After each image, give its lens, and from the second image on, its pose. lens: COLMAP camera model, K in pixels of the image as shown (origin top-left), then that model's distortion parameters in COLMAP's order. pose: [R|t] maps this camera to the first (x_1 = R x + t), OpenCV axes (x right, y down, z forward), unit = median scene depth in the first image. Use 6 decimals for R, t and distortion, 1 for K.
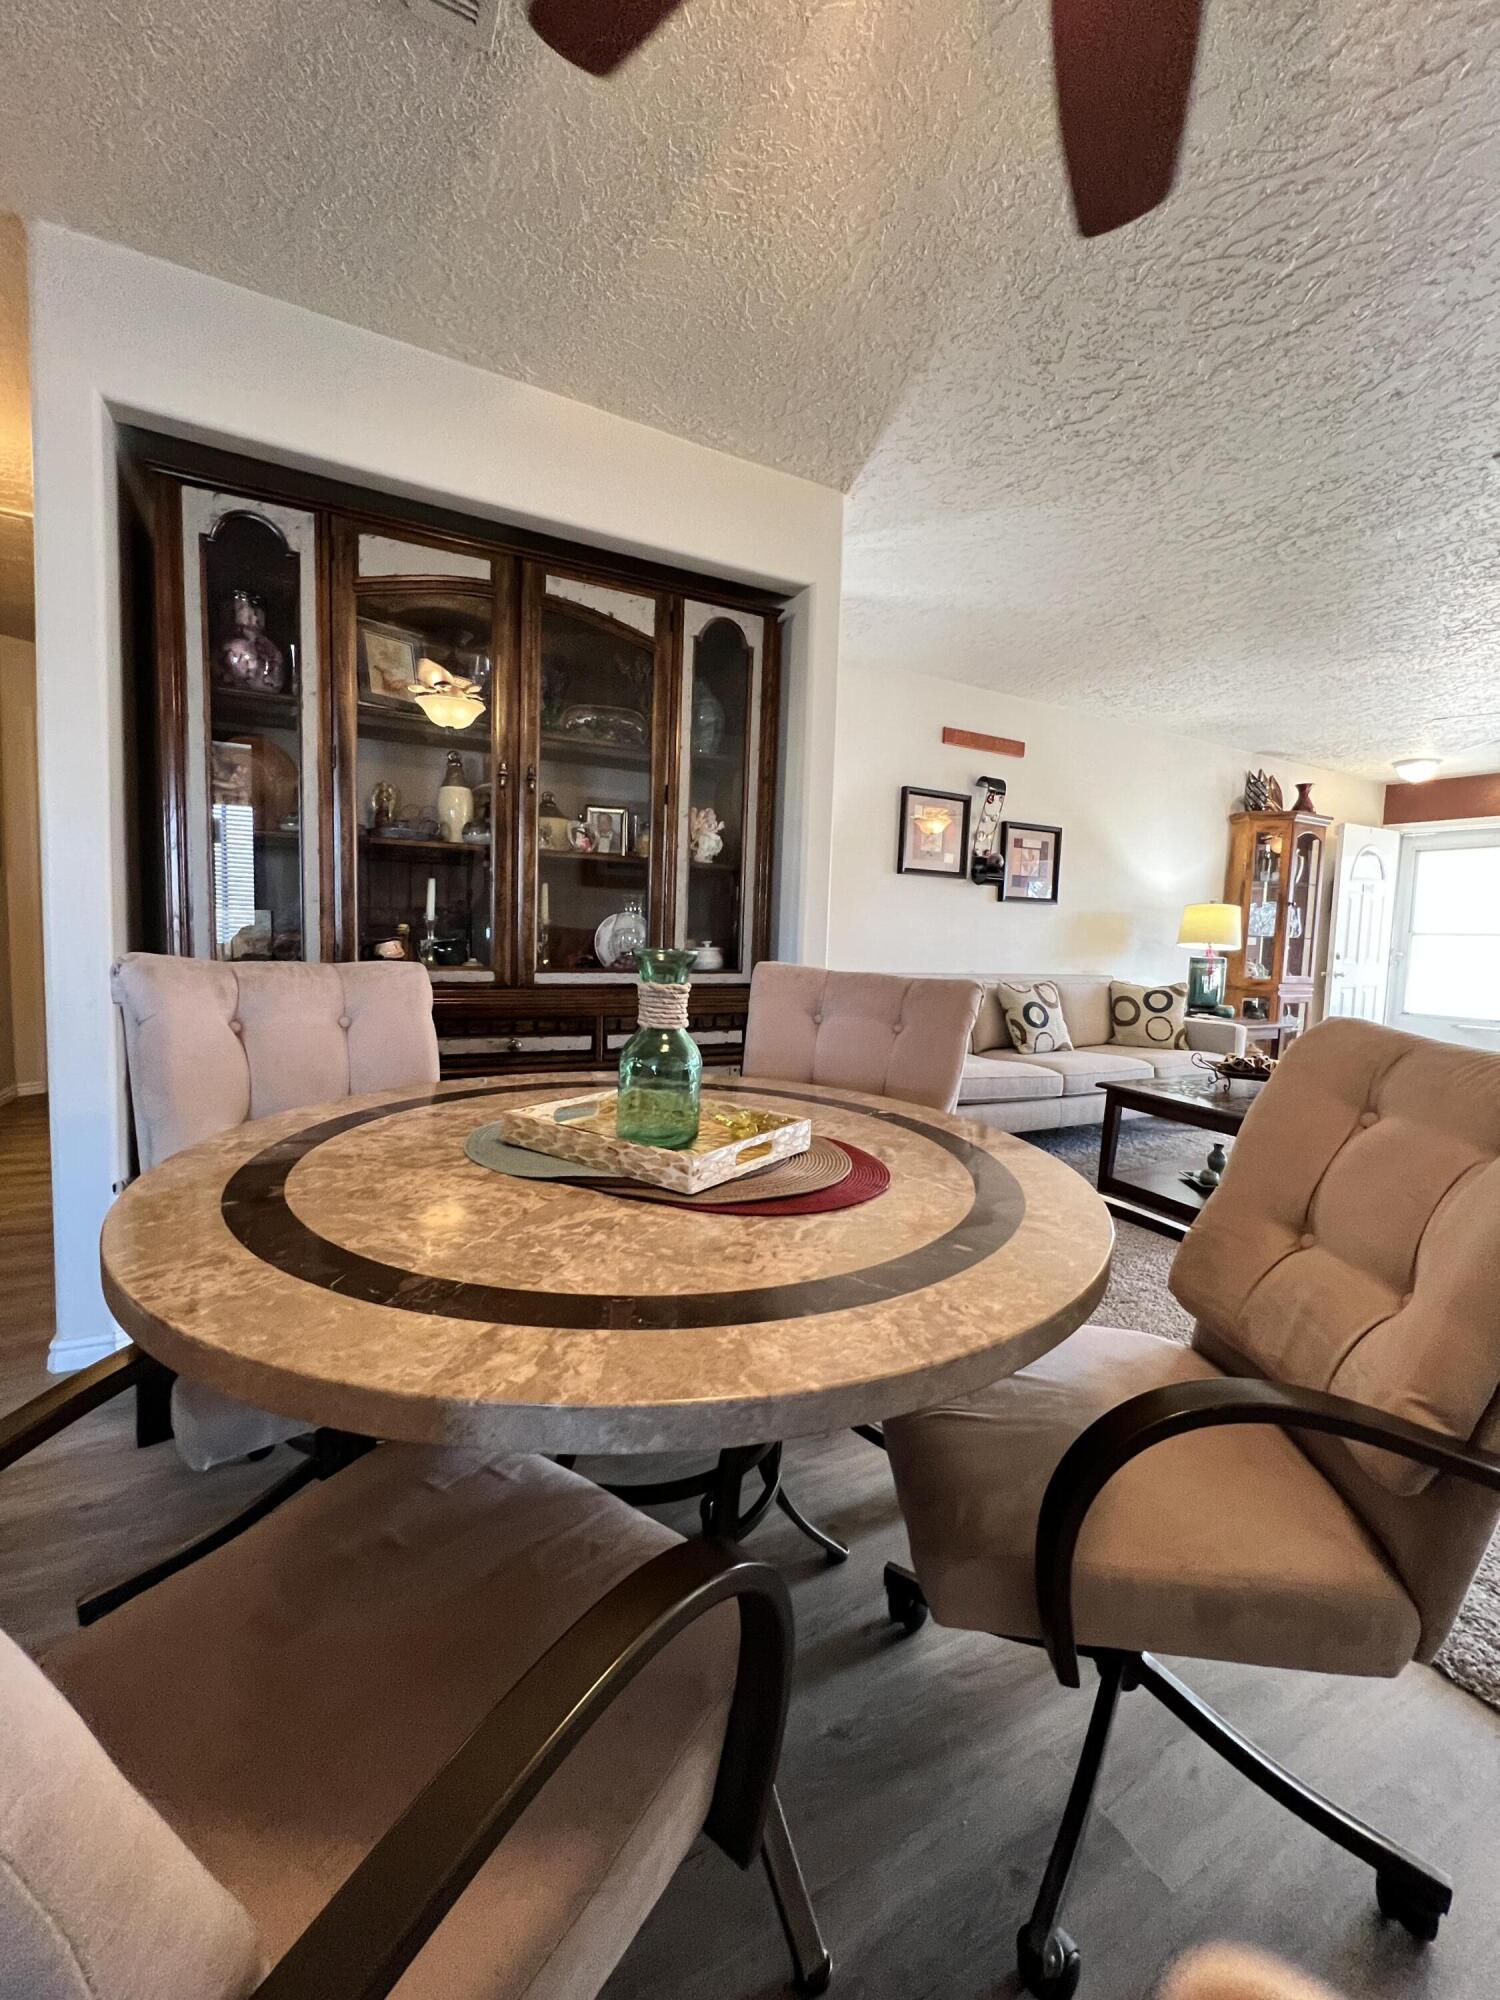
lens RADIAL K [[802.3, 0, 759.3], [0, 802.3, 992.9], [0, 0, 1]] dist [-0.000659, -0.000327]
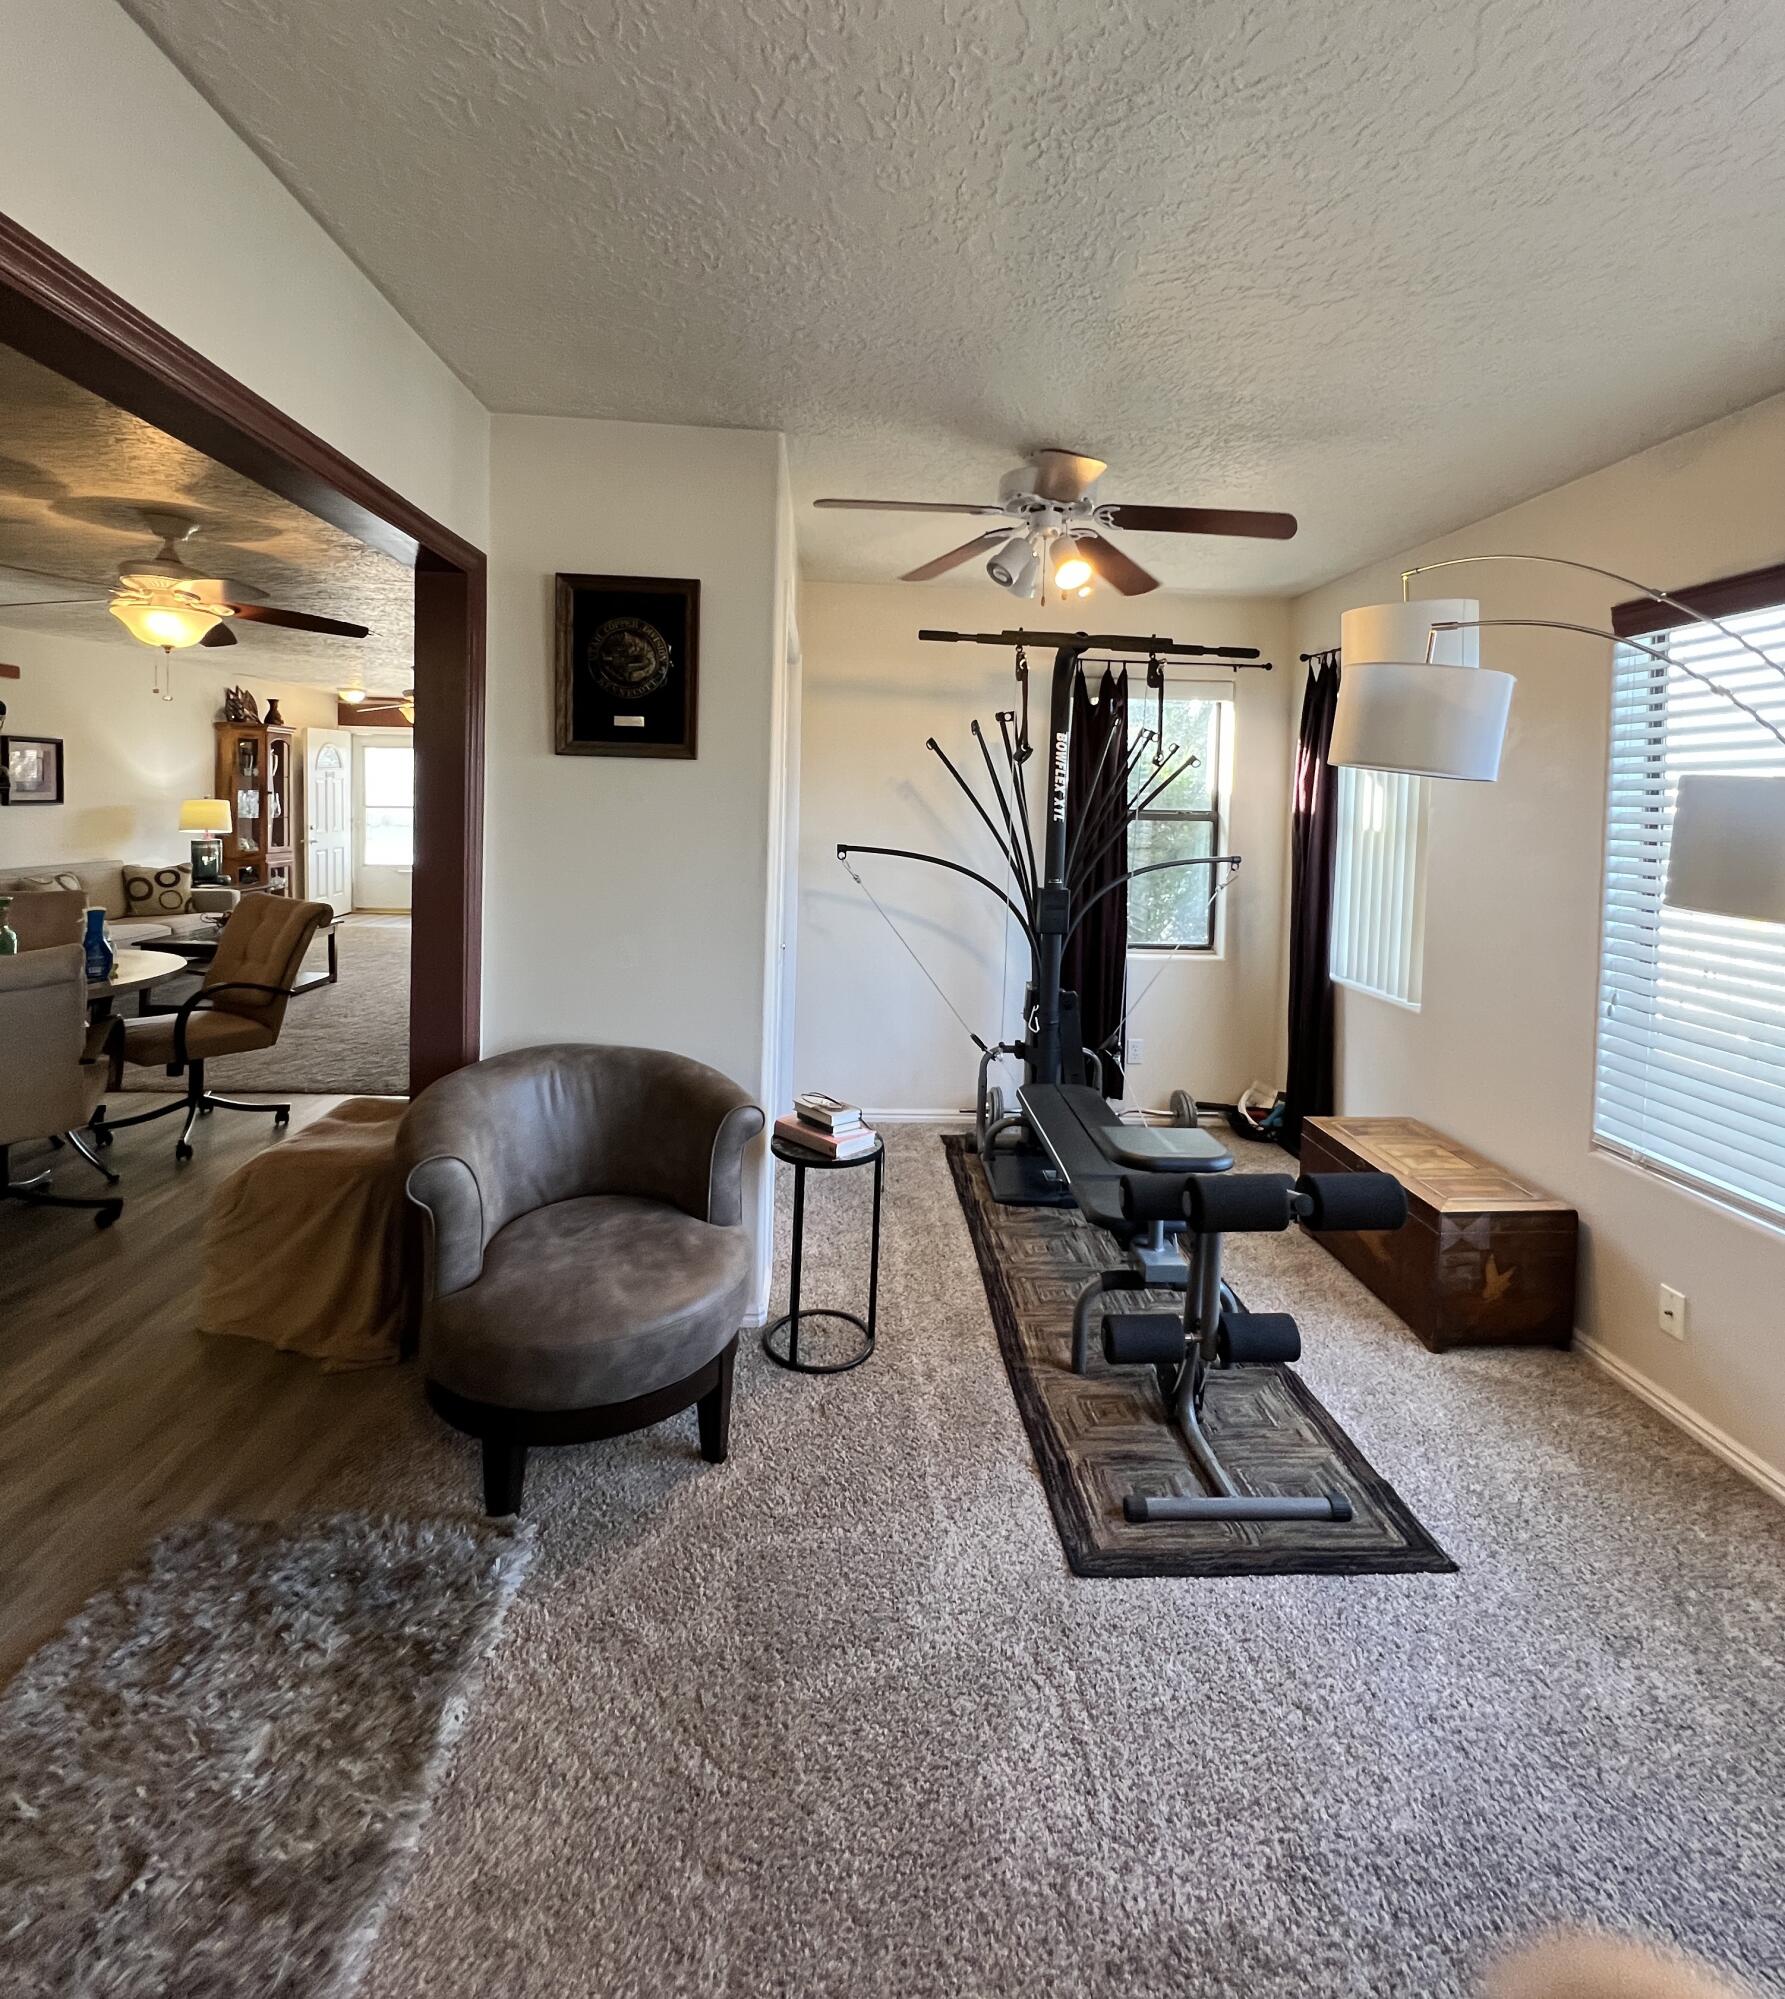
lens RADIAL K [[962.0, 0, 899.1], [0, 962.0, 822.9], [0, 0, 1]] dist [0.001866, 0.000028]
pose [[0.419964, -0.053055, 0.905988, -0.405121], [0.067450, 0.997353, 0.027139, -0.041427], [-0.905031, 0.049712, 0.422431, -0.719629]]
